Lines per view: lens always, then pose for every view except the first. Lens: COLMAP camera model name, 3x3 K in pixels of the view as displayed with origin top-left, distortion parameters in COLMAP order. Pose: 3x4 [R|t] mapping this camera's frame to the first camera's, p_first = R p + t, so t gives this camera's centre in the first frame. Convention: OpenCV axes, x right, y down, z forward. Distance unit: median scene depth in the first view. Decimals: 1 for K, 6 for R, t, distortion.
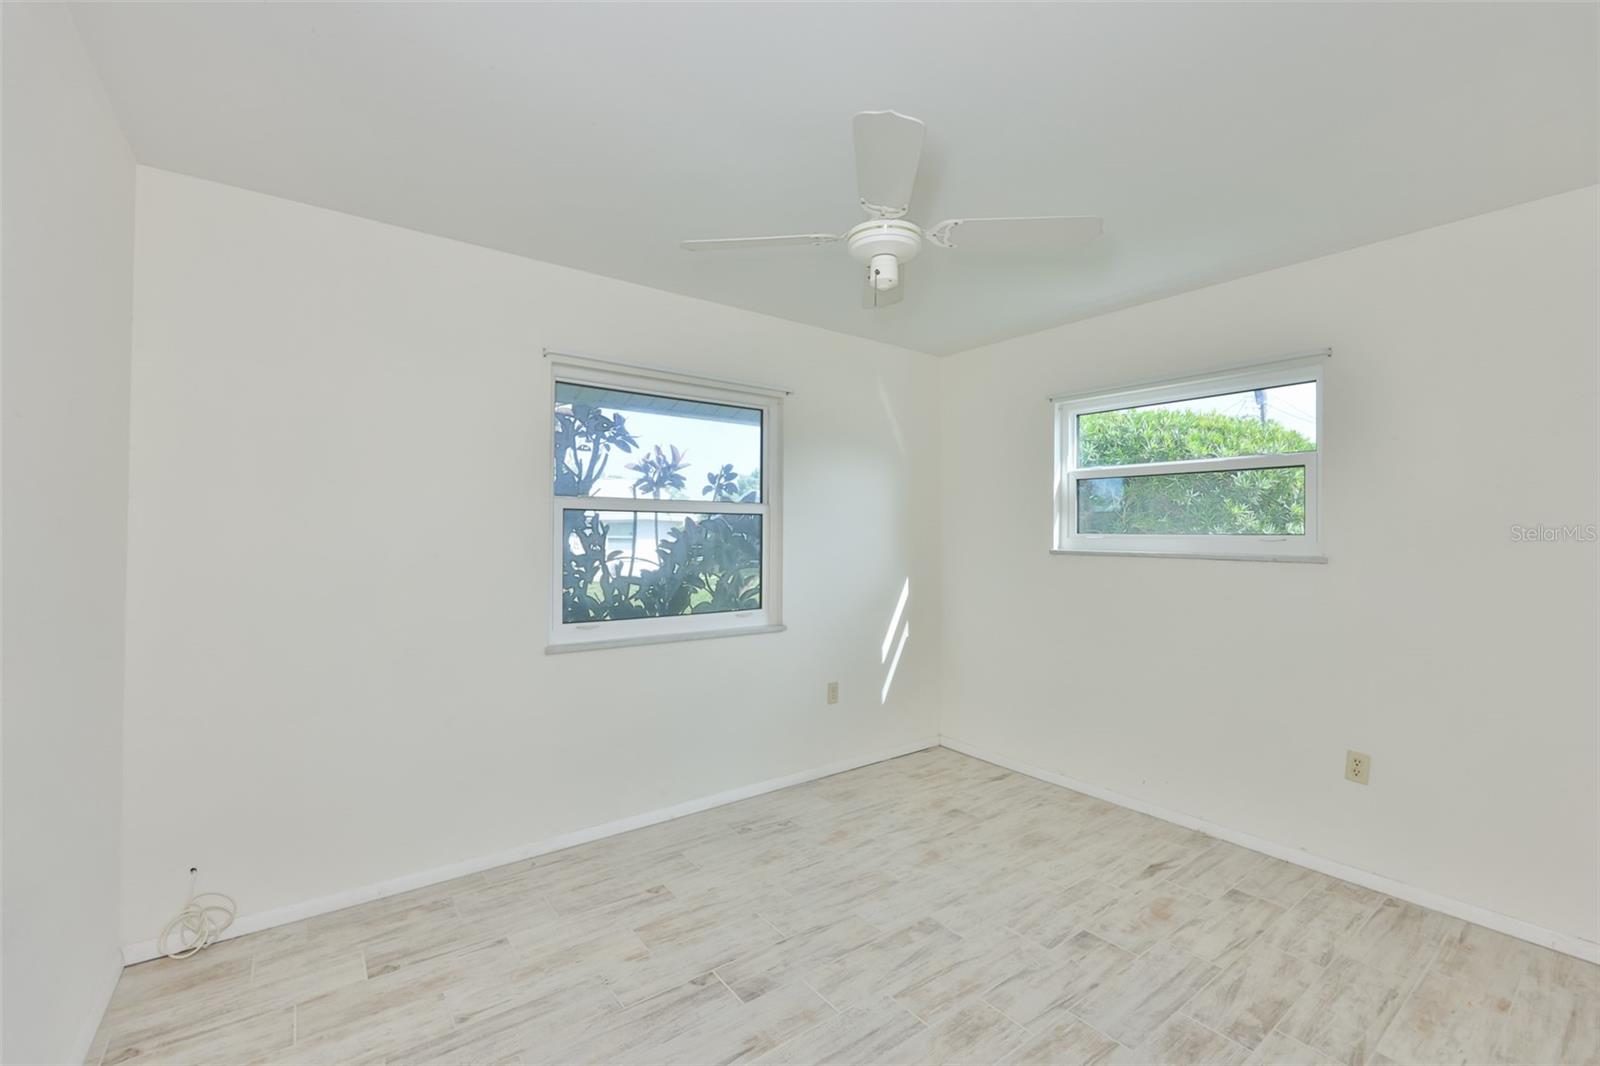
lens RADIAL K [[686.8, 0, 813.9], [0, 686.8, 522.6], [0, 0, 1]] dist [-0.008707, 0.000432]
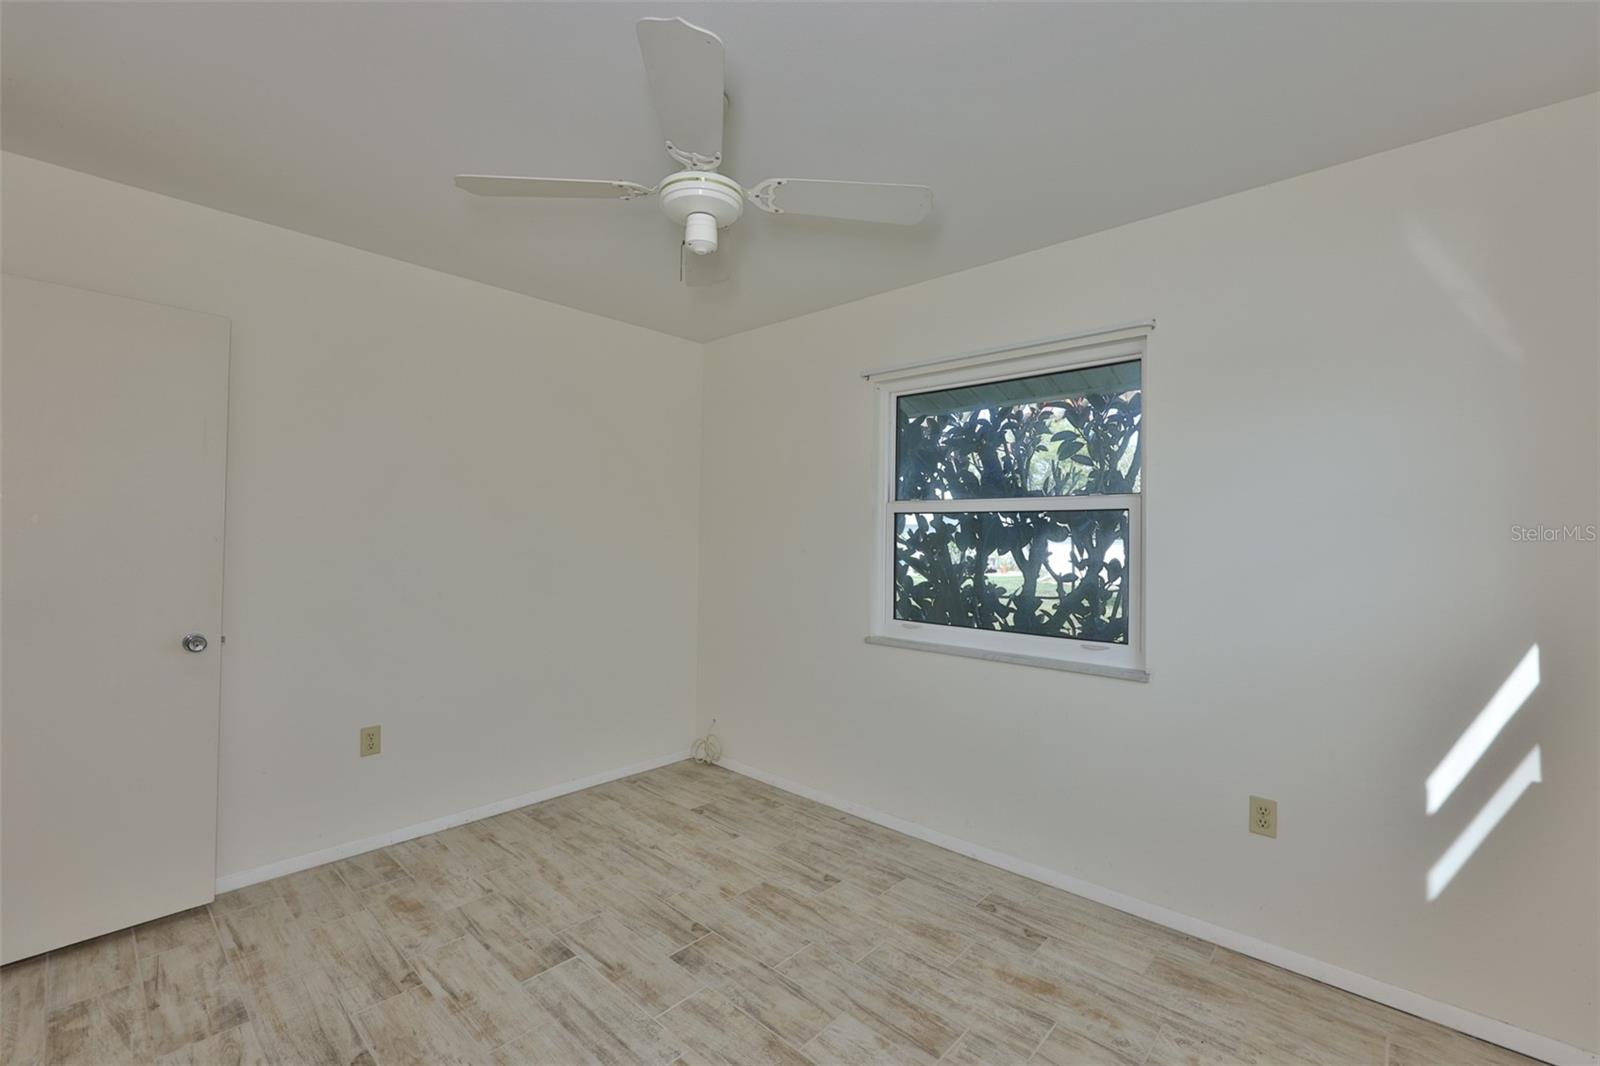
lens RADIAL K [[686.8, 0, 798.8], [0, 686.8, 522.1], [0, 0, 1]] dist [-0.008707, 0.000432]
pose [[0.163016, -0.020903, -0.986402, 0.884502], [0.002529, 0.999781, -0.020768, 0.021599], [0.986620, 0.000891, 0.163033, 0.875705]]
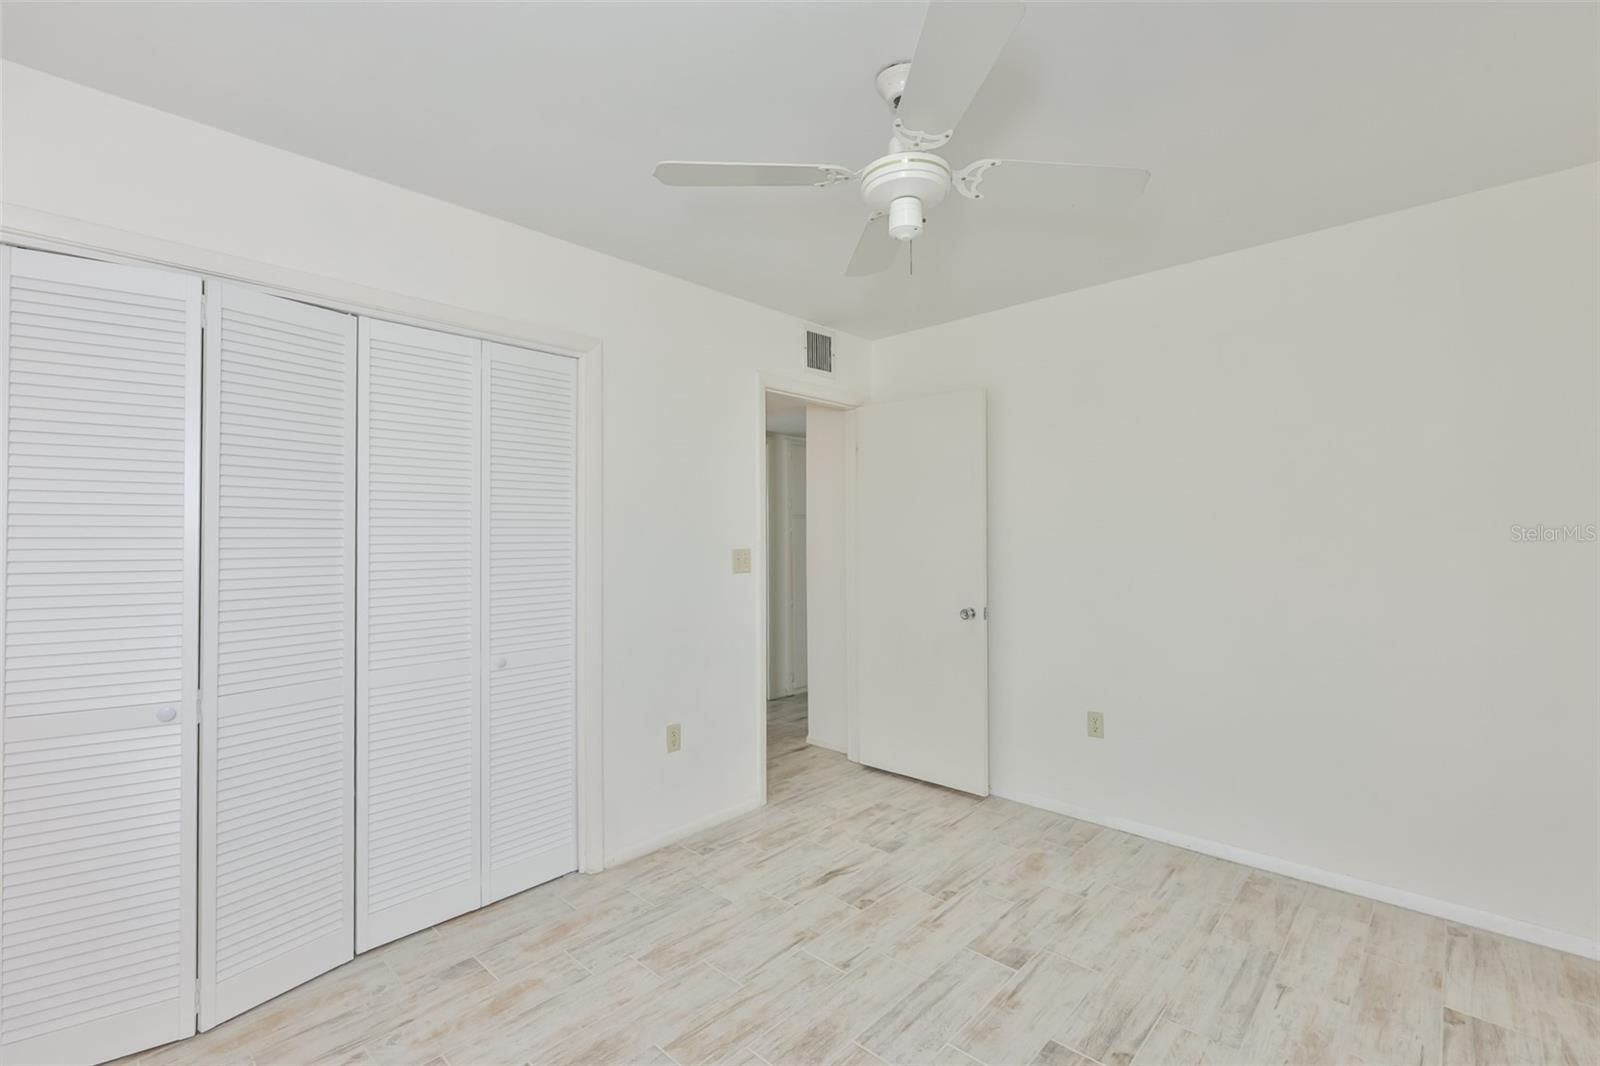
lens RADIAL K [[686.8, 0, 798.2], [0, 686.8, 548.3], [0, 0, 1]] dist [-0.008707, 0.000432]
pose [[-0.989981, 0.003434, -0.141160, 0.309201], [0.003500, 0.999994, -0.000214, 0.035045], [0.141158, -0.000706, -0.989987, 1.588510]]
